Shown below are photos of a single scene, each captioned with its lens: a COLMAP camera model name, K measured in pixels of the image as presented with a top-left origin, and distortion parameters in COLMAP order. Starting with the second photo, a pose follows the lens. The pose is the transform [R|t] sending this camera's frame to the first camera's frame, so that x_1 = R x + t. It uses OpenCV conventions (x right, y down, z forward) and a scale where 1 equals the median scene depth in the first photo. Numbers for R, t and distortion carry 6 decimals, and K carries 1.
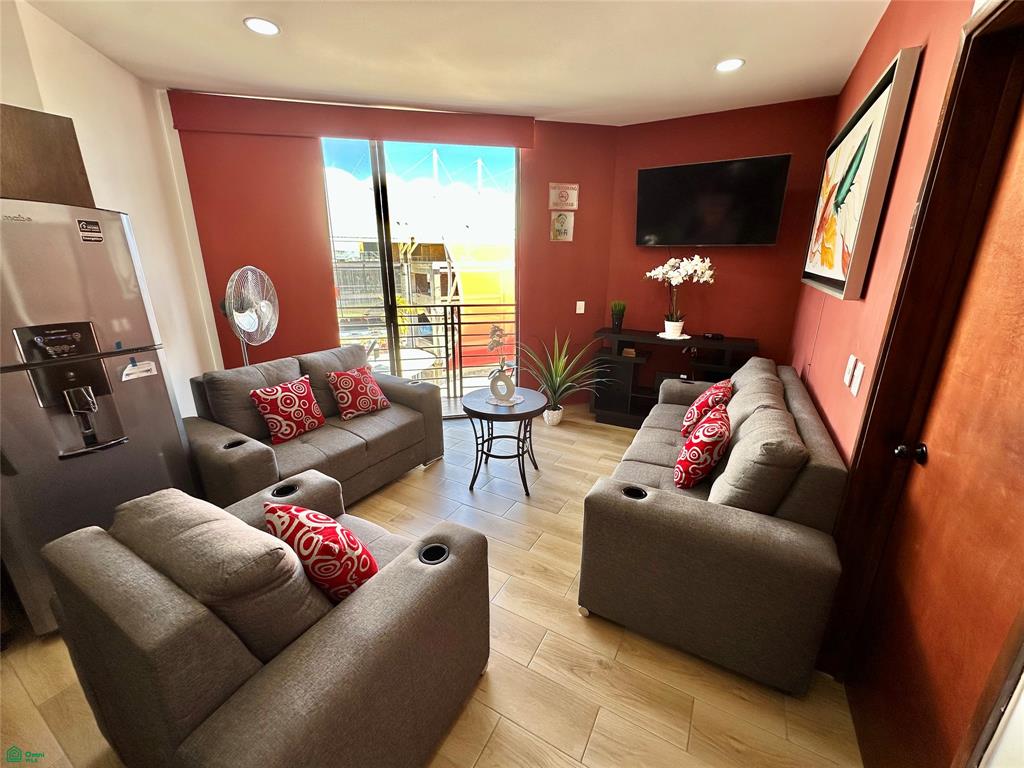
lens RADIAL K [[408.9, 0, 511.1], [0, 408.9, 384.1], [0, 0, 1]] dist [-0.004775, 0.001131]
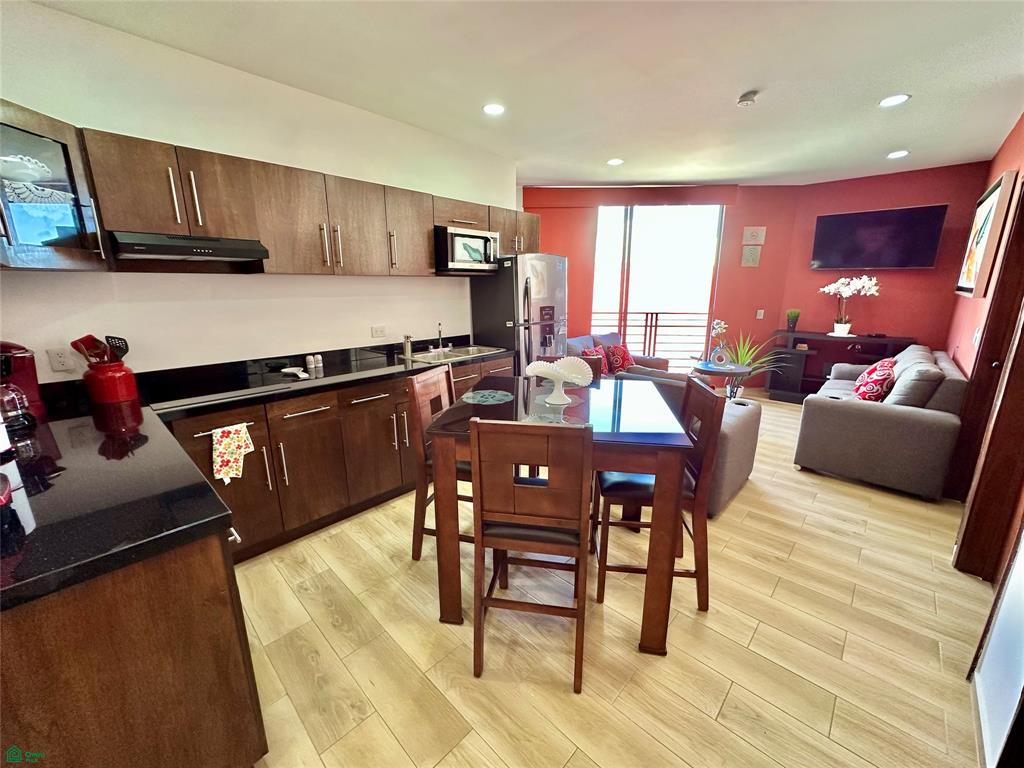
lens RADIAL K [[408.9, 0, 512.8], [0, 408.9, 382.6], [0, 0, 1]] dist [-0.004775, 0.001131]
pose [[0.968777, 0.055096, -0.241734, -0.341114], [-0.068791, 0.996448, -0.048576, 0.191575], [0.238199, 0.063689, 0.969126, -0.588118]]
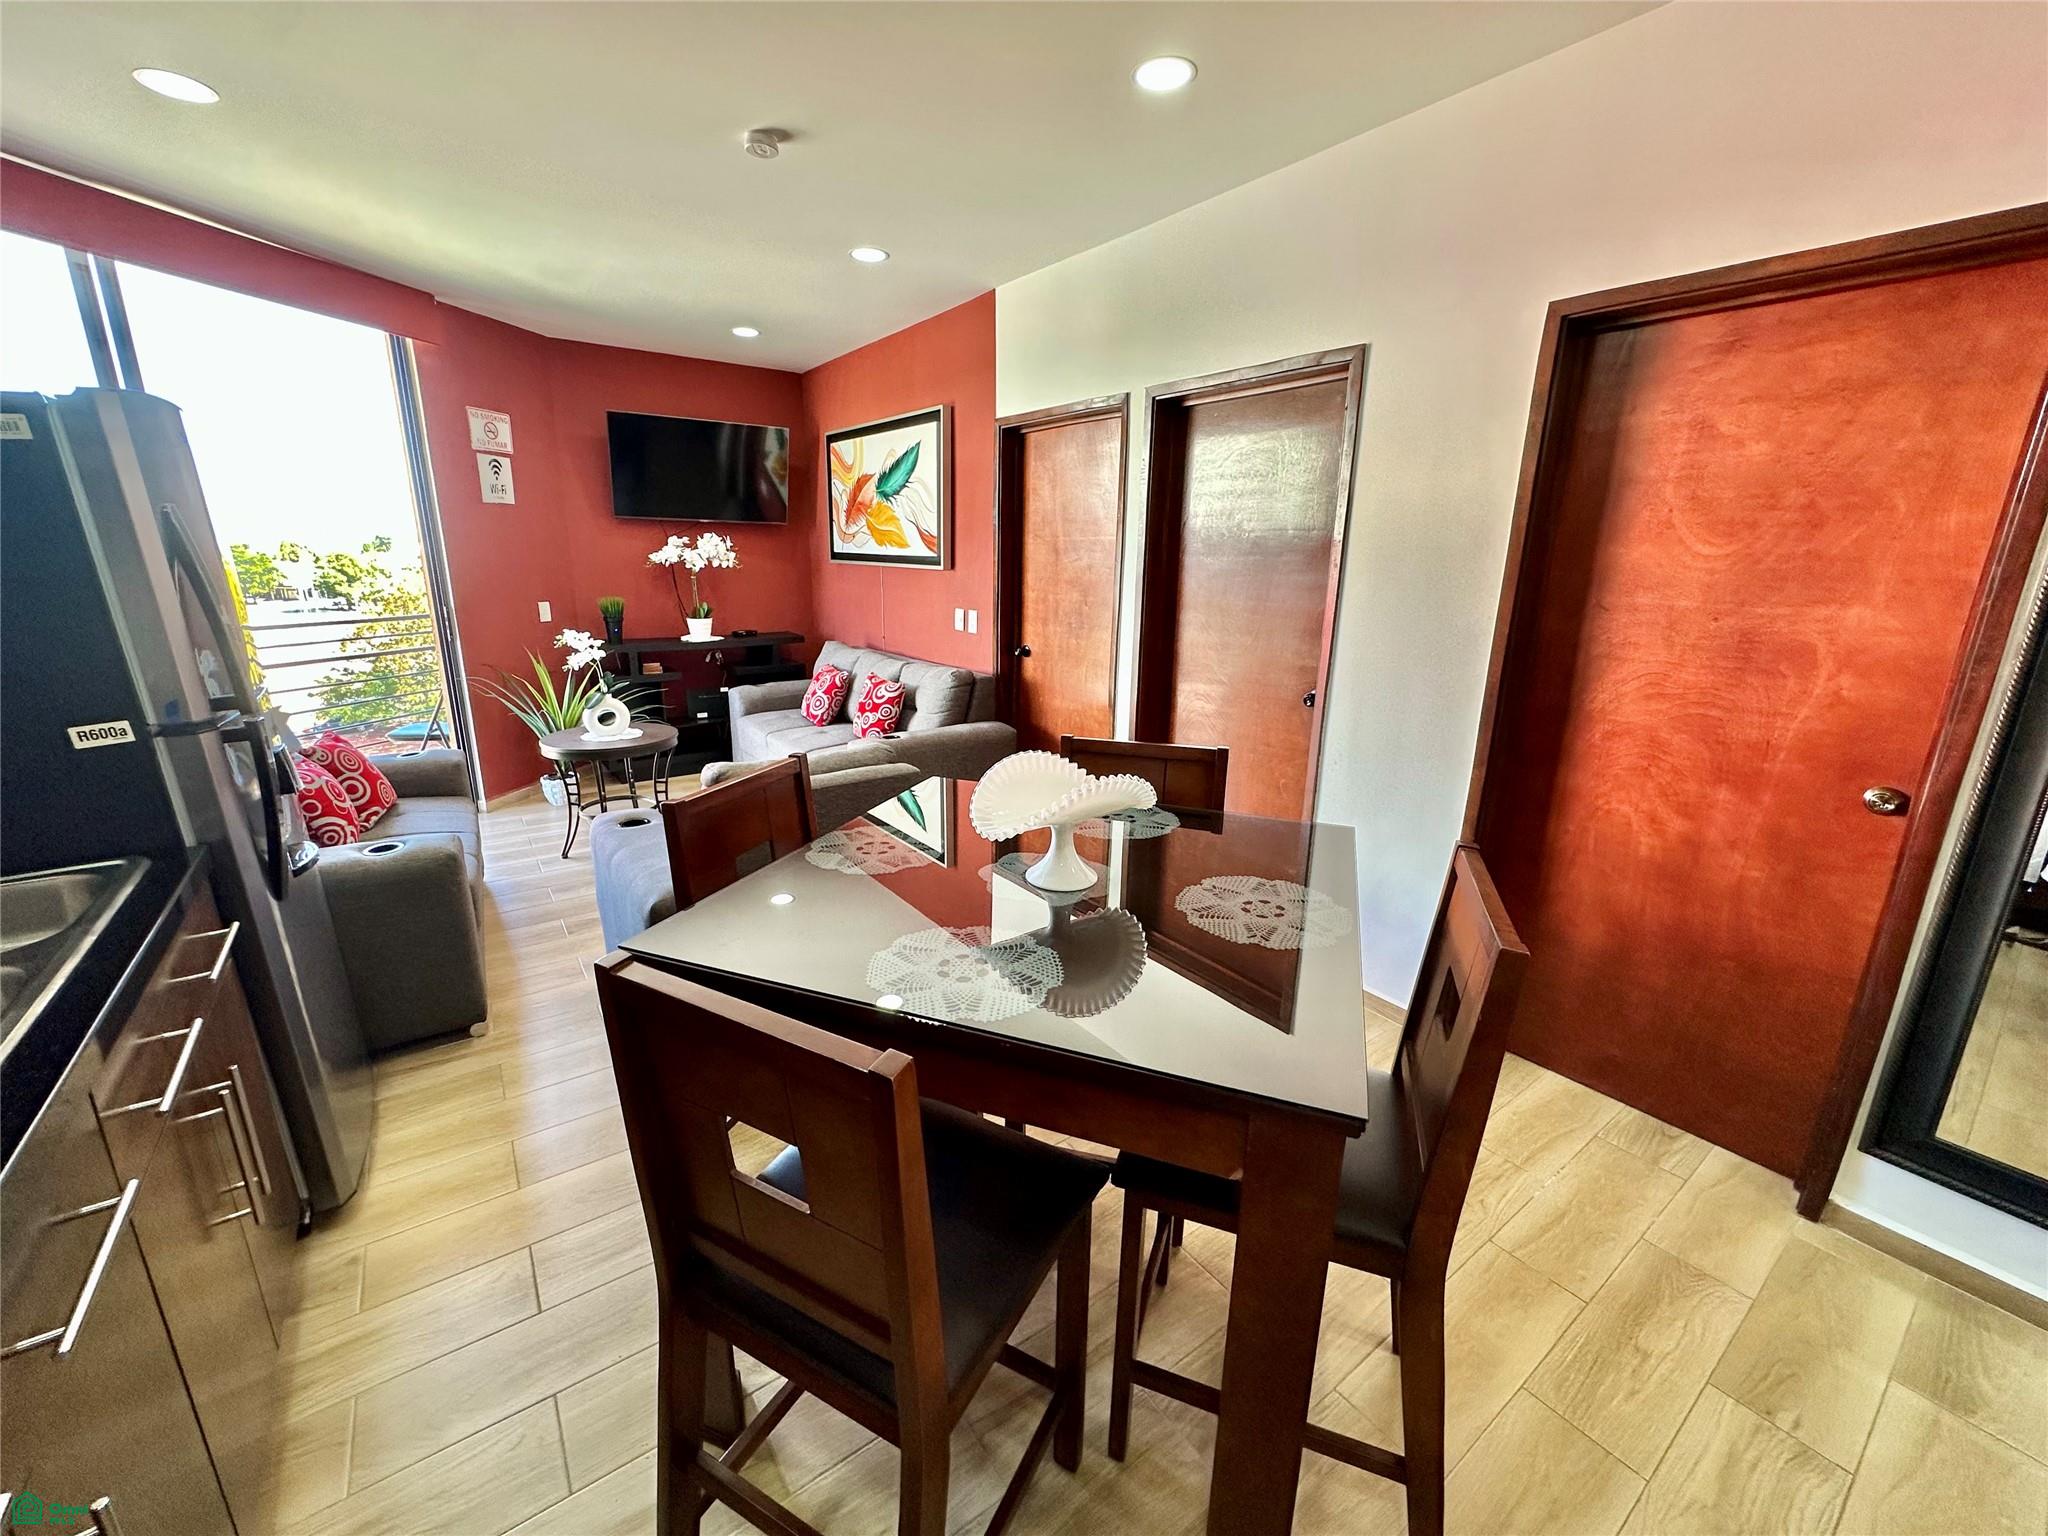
lens RADIAL K [[817.9, 0, 1017.5], [0, 817.9, 764.1], [0, 0, 1]] dist [-0.004775, 0.001131]
pose [[0.427125, -0.221845, 0.876555, -0.786528], [0.247002, 0.961189, 0.122906, 0.070329], [-0.869801, 0.164015, 0.465344, -0.187808]]
